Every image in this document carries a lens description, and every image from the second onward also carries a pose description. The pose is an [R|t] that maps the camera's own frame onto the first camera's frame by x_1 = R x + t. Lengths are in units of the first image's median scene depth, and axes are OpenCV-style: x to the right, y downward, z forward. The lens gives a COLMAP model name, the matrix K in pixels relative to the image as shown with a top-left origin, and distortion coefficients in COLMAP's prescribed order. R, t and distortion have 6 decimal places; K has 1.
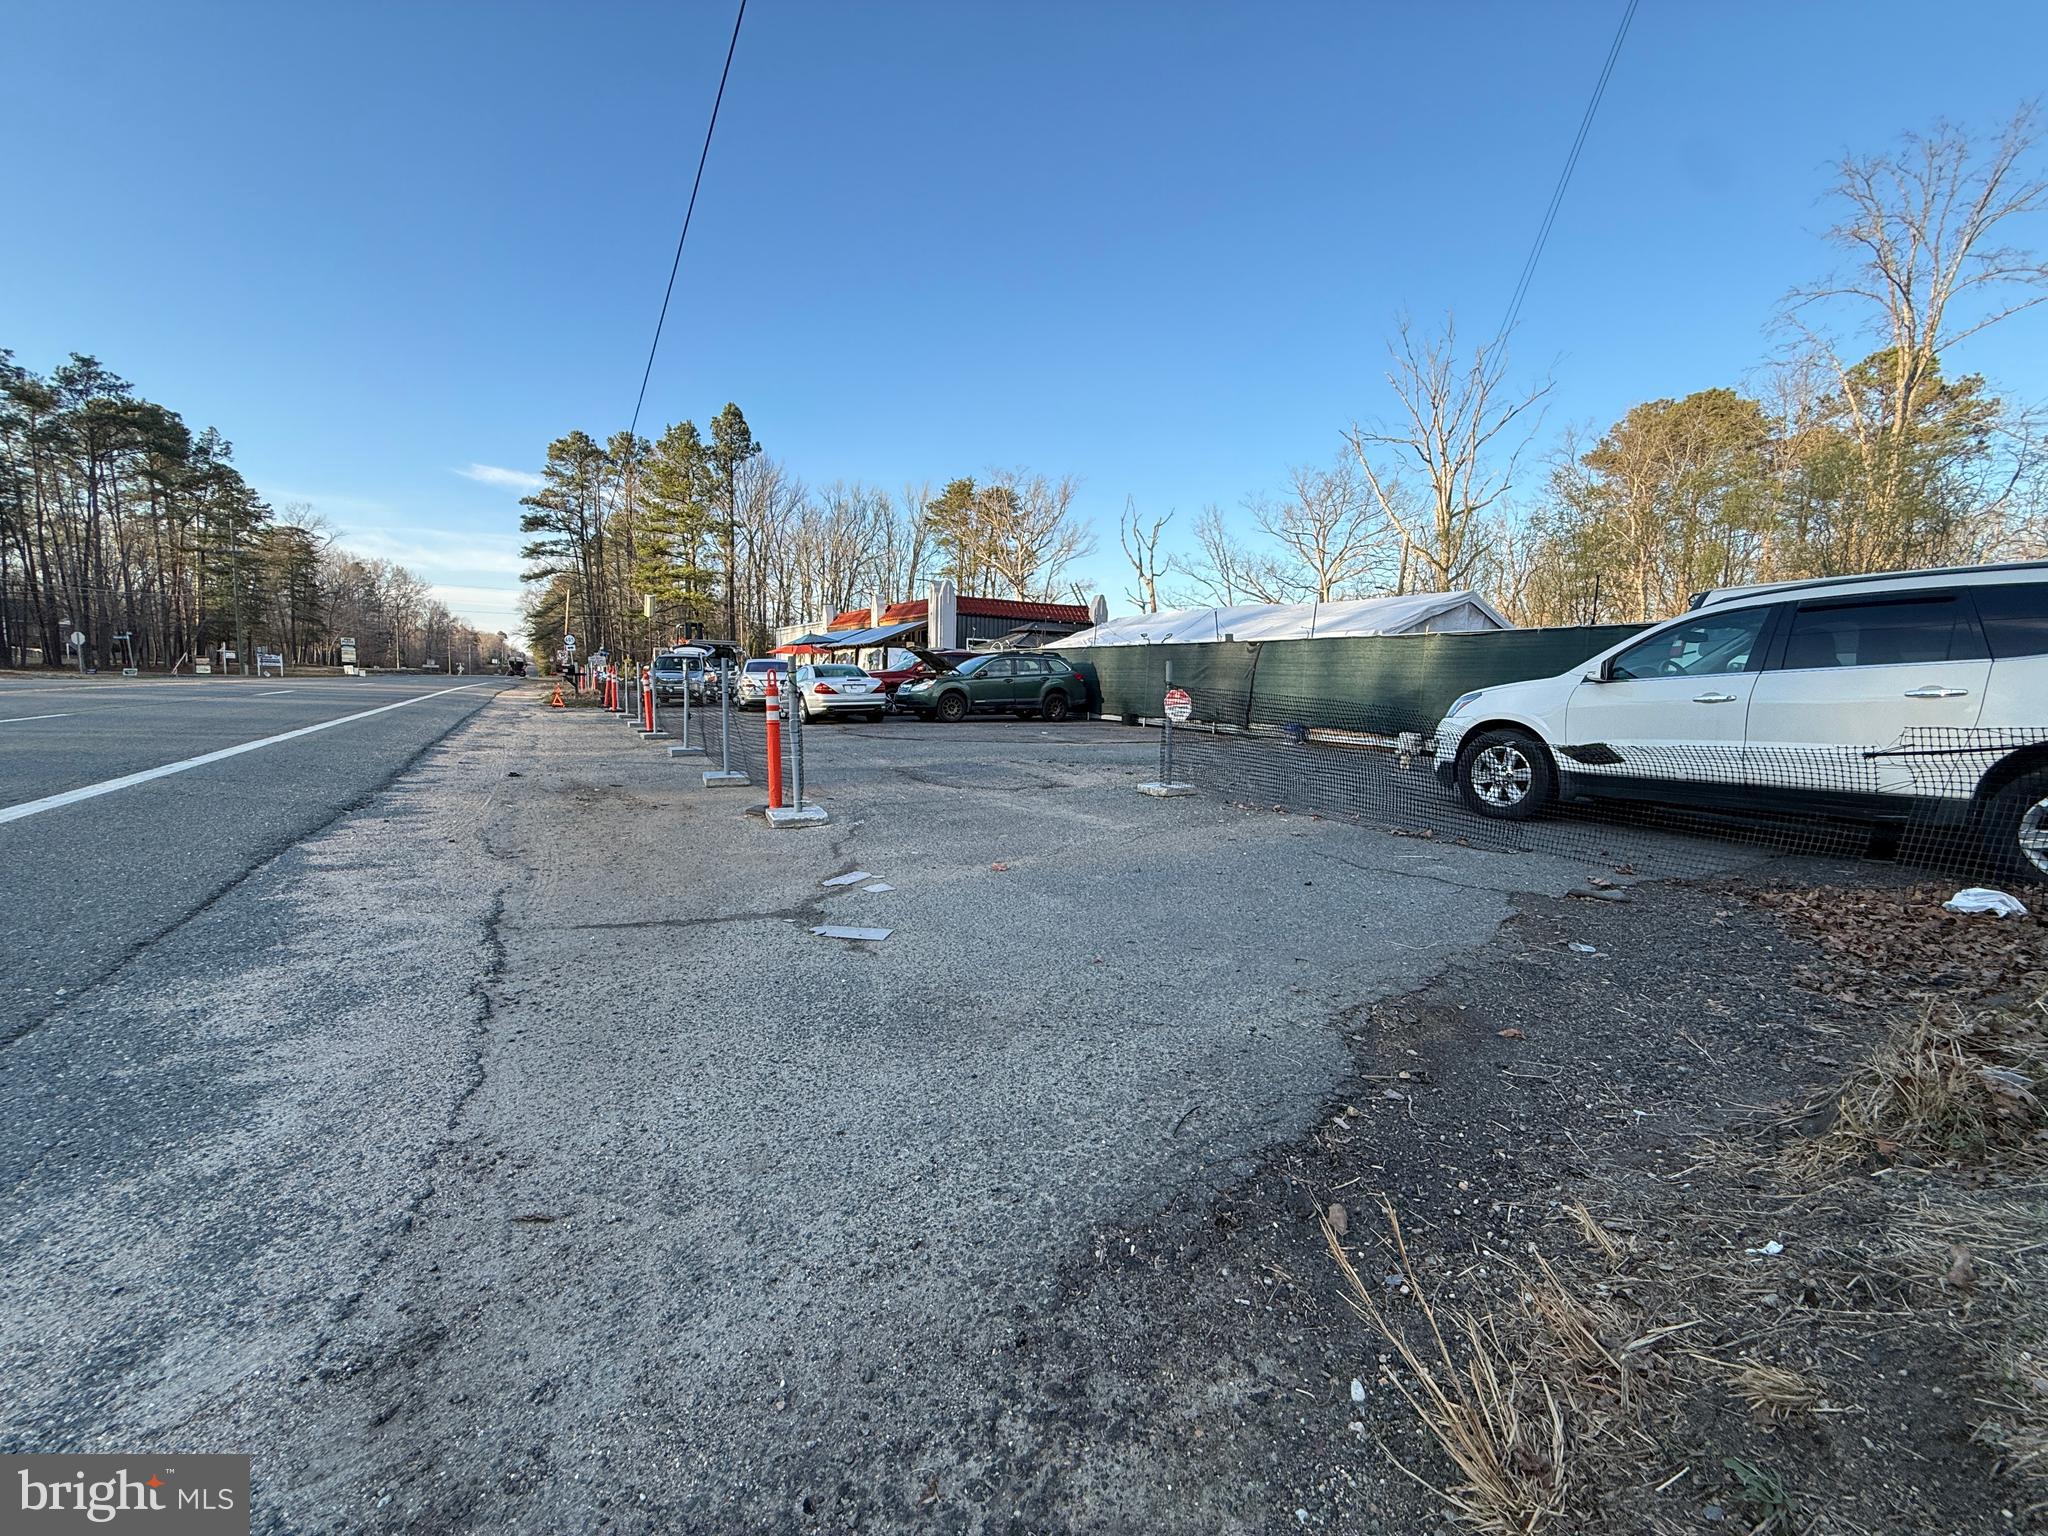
lens RADIAL K [[819.3, 0, 1021.6], [0, 819.3, 769.4], [0, 0, 1]] dist [0.000190, -0.000043]
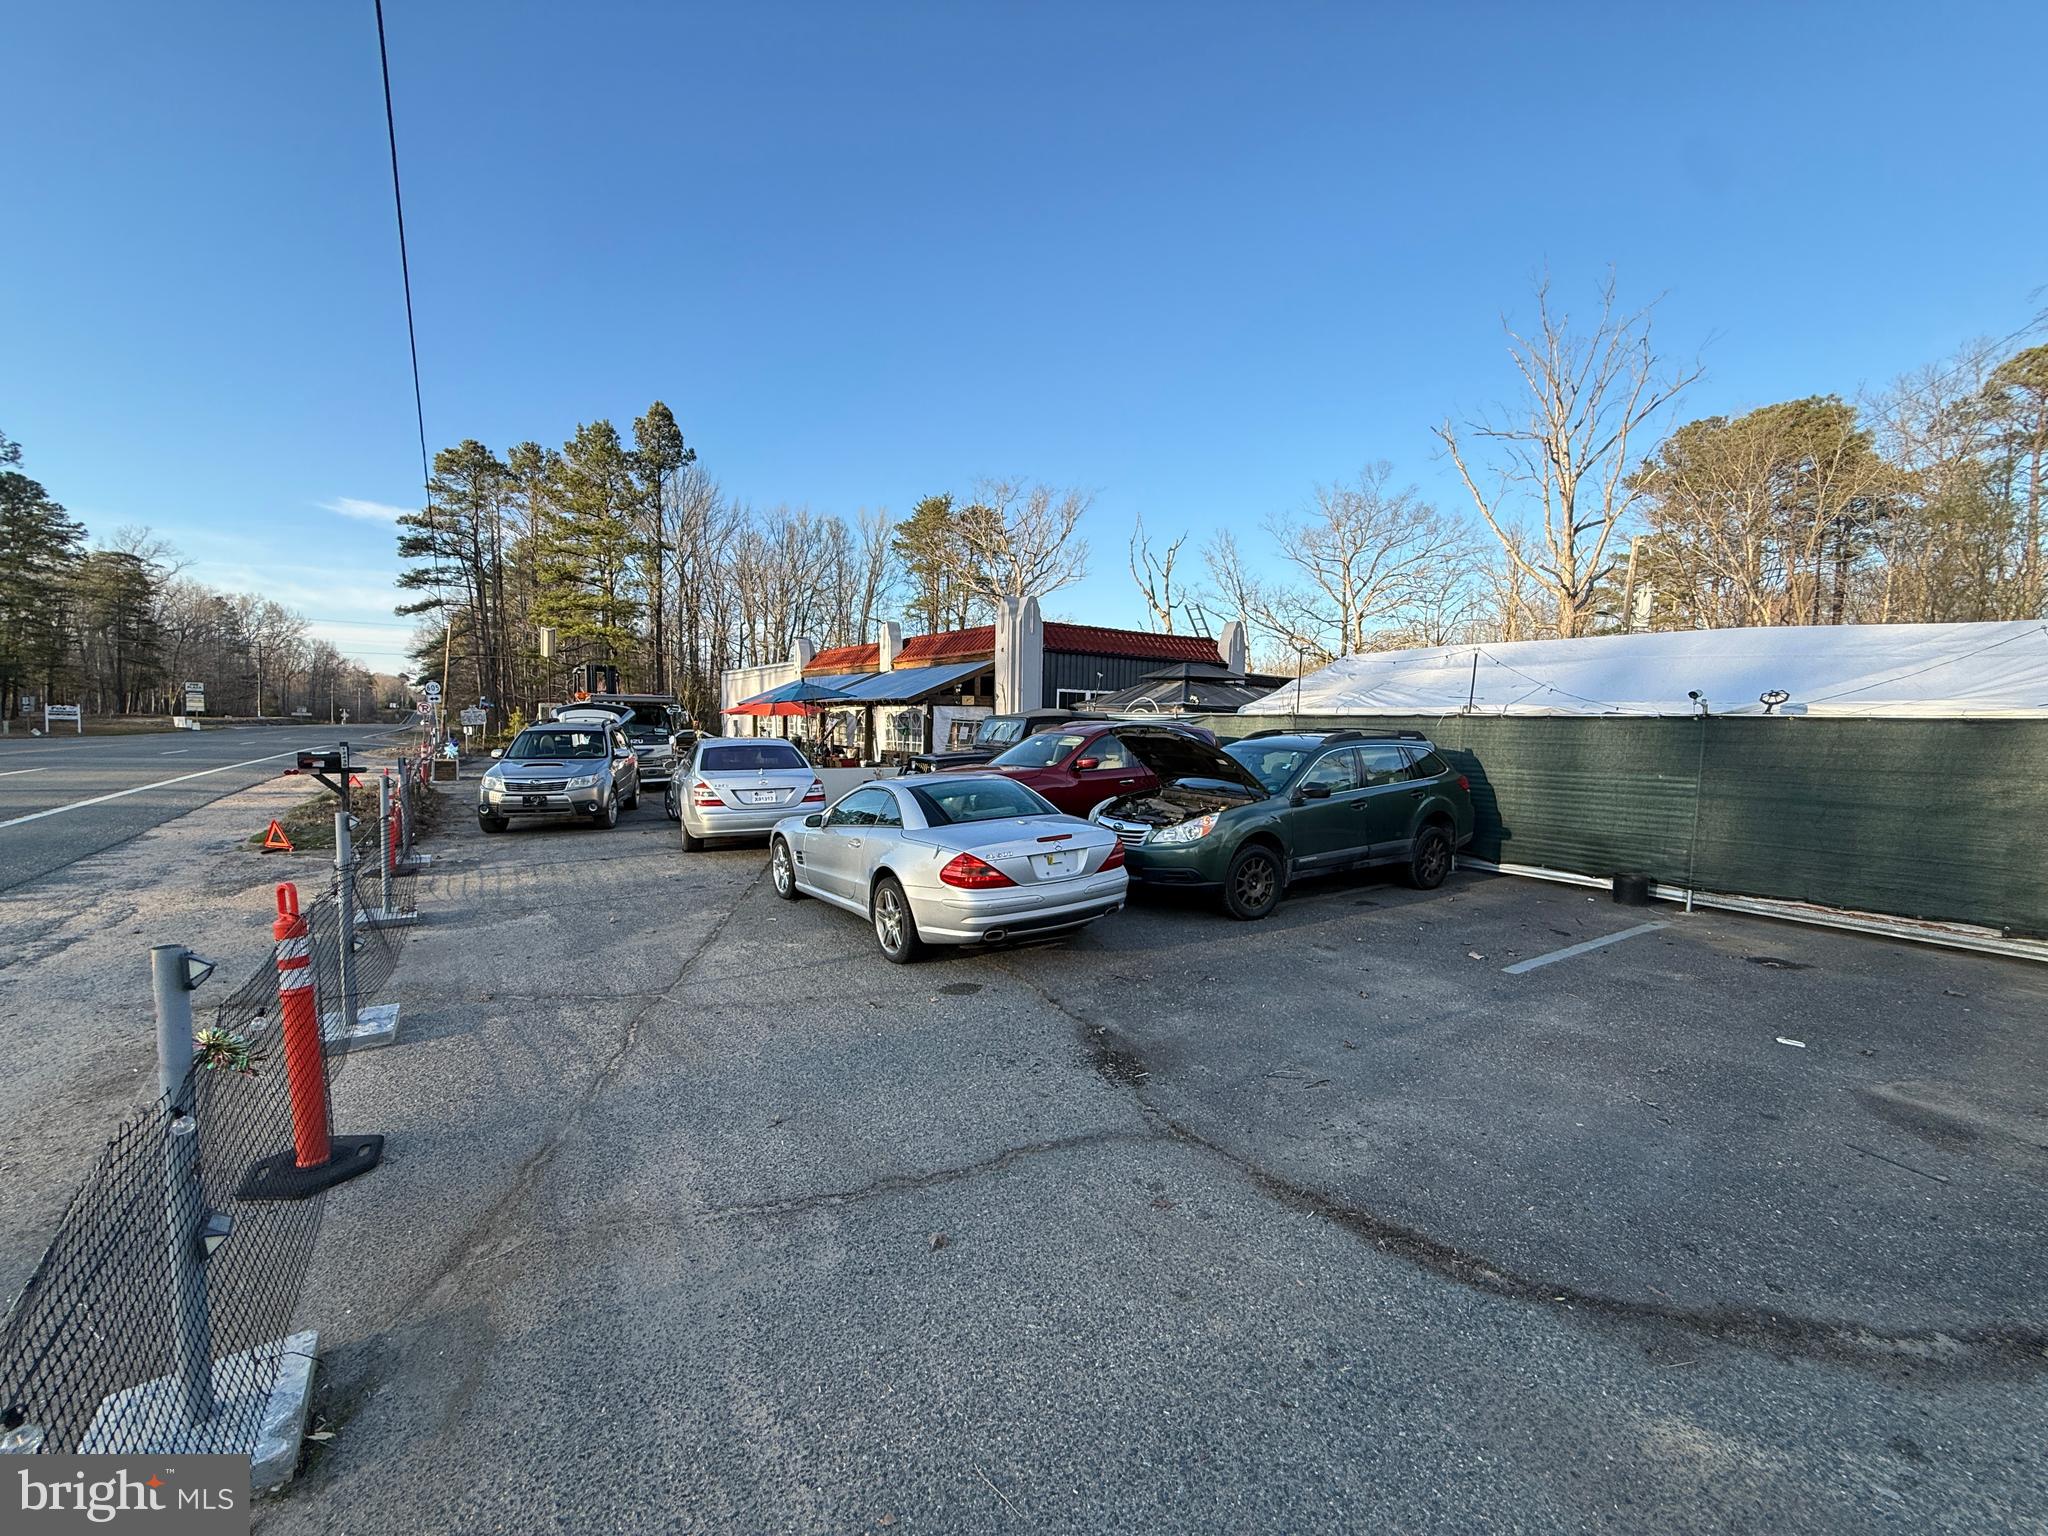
lens RADIAL K [[819.3, 0, 1021.6], [0, 819.3, 769.4], [0, 0, 1]] dist [0.000190, -0.000043]
pose [[0.996712, -0.013936, 0.079825, -0.058776], [0.017656, 0.998781, -0.046092, -0.029263], [-0.079085, 0.047350, 0.995743, 0.159565]]
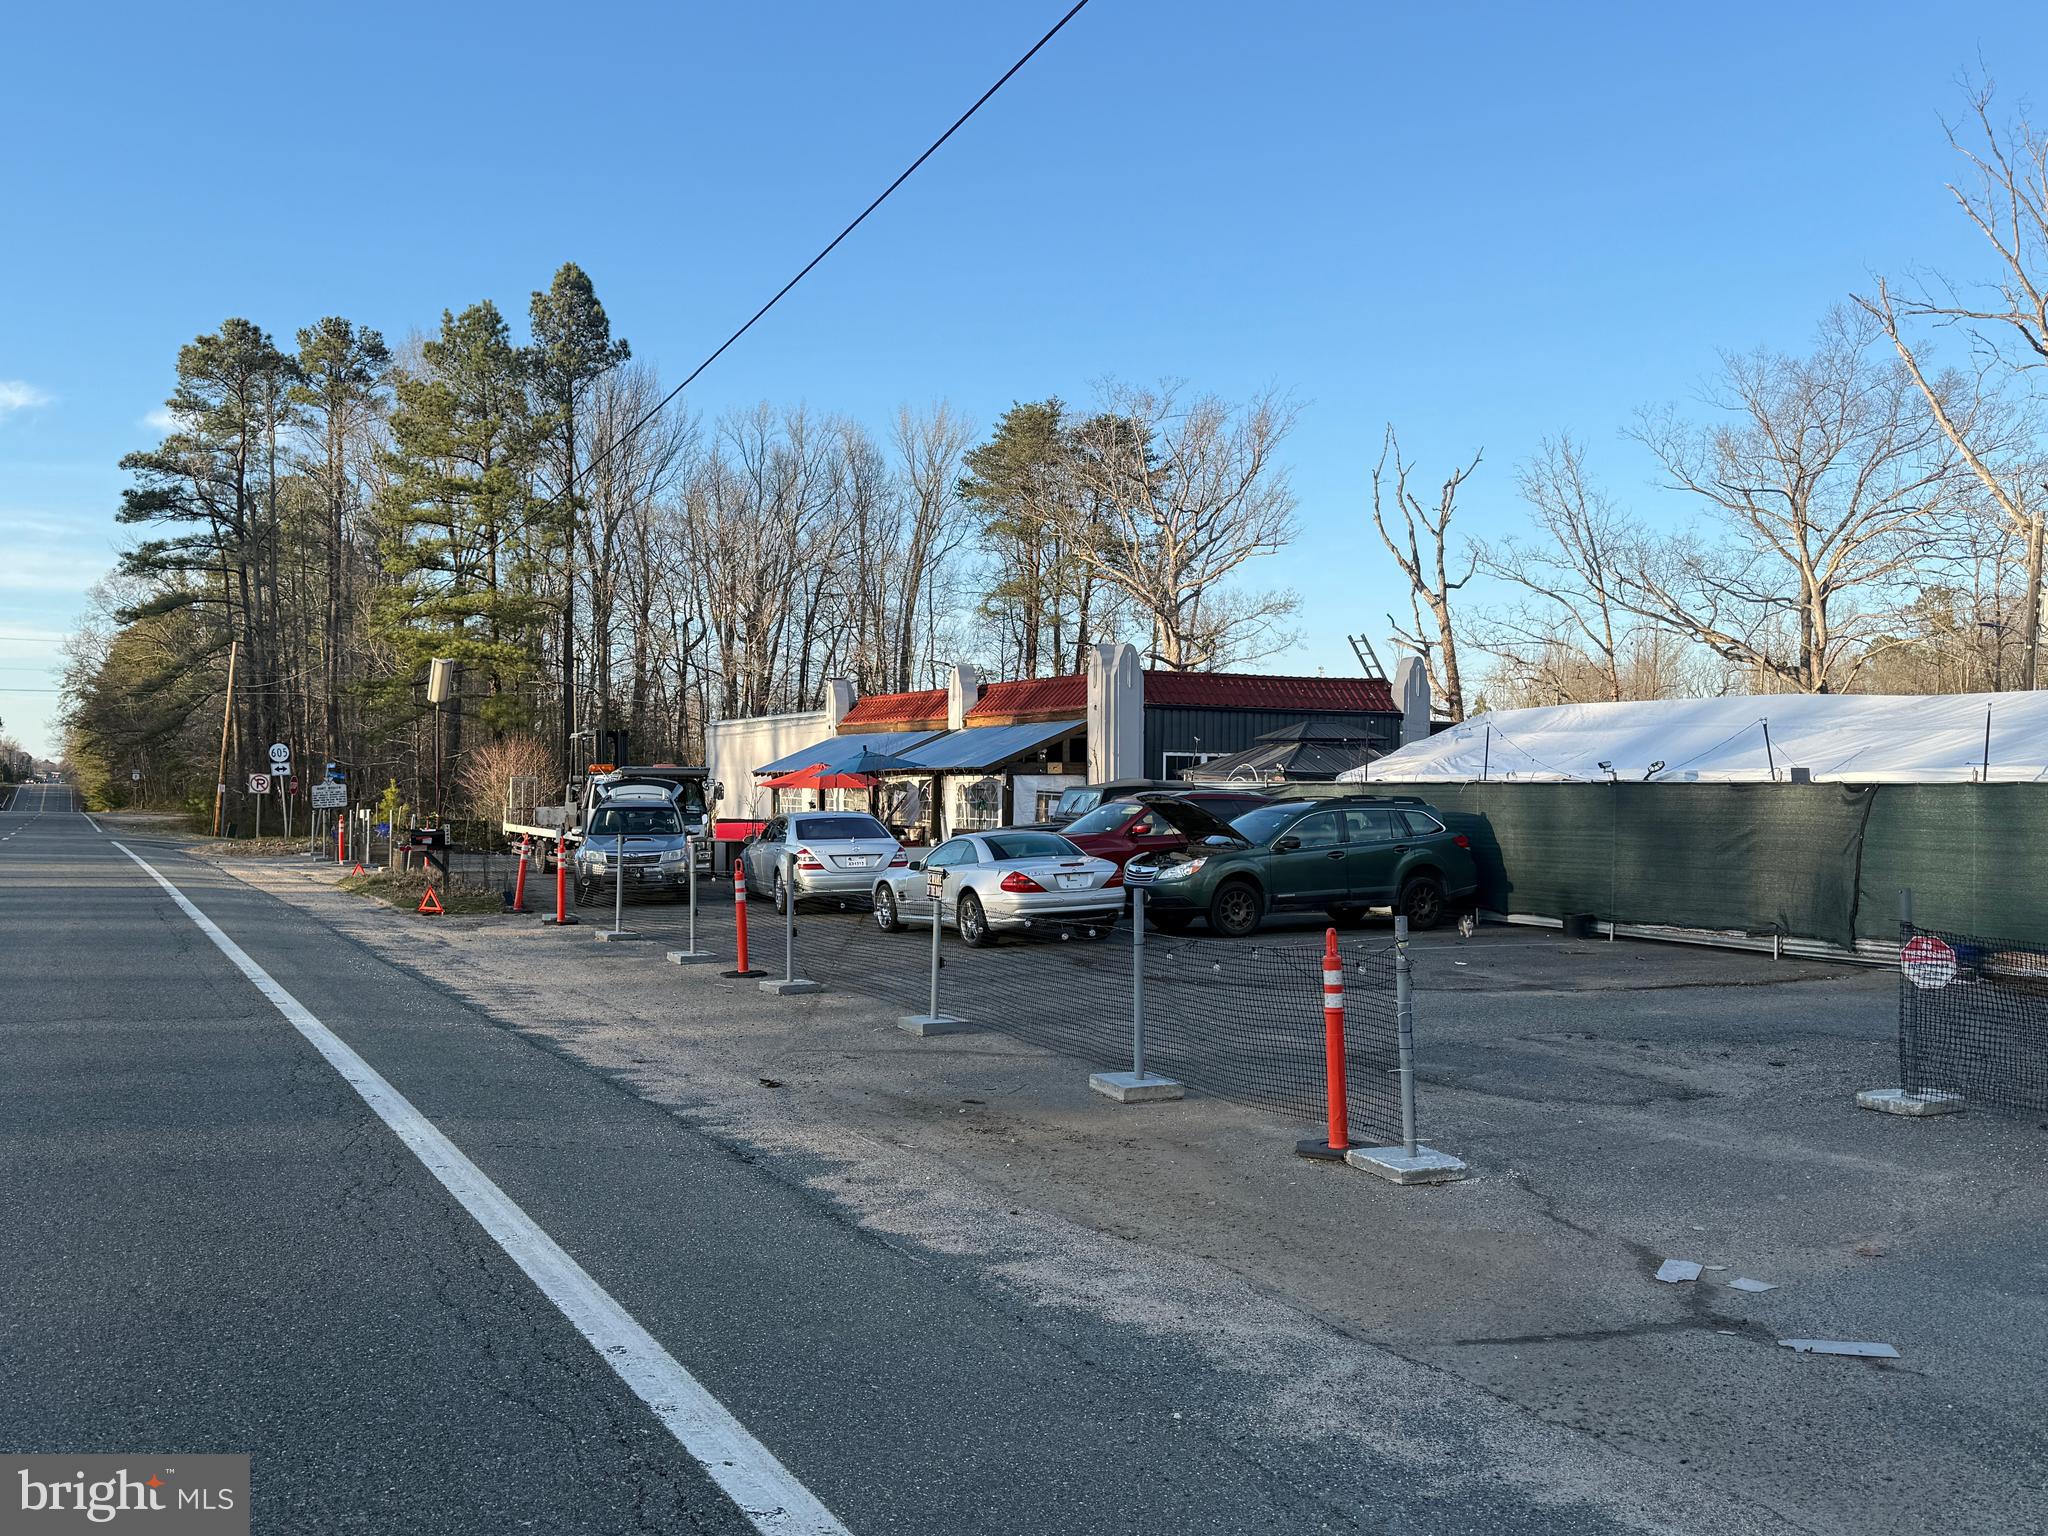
lens RADIAL K [[1775.2, 0, 1019.7], [0, 1775.2, 771.8], [0, 0, 1]] dist [0.209442, -0.442661]
pose [[0.998998, -0.021242, -0.039401, -0.046065], [0.016432, 0.992806, -0.118600, -0.007562], [0.041637, 0.117833, 0.992160, -0.040474]]
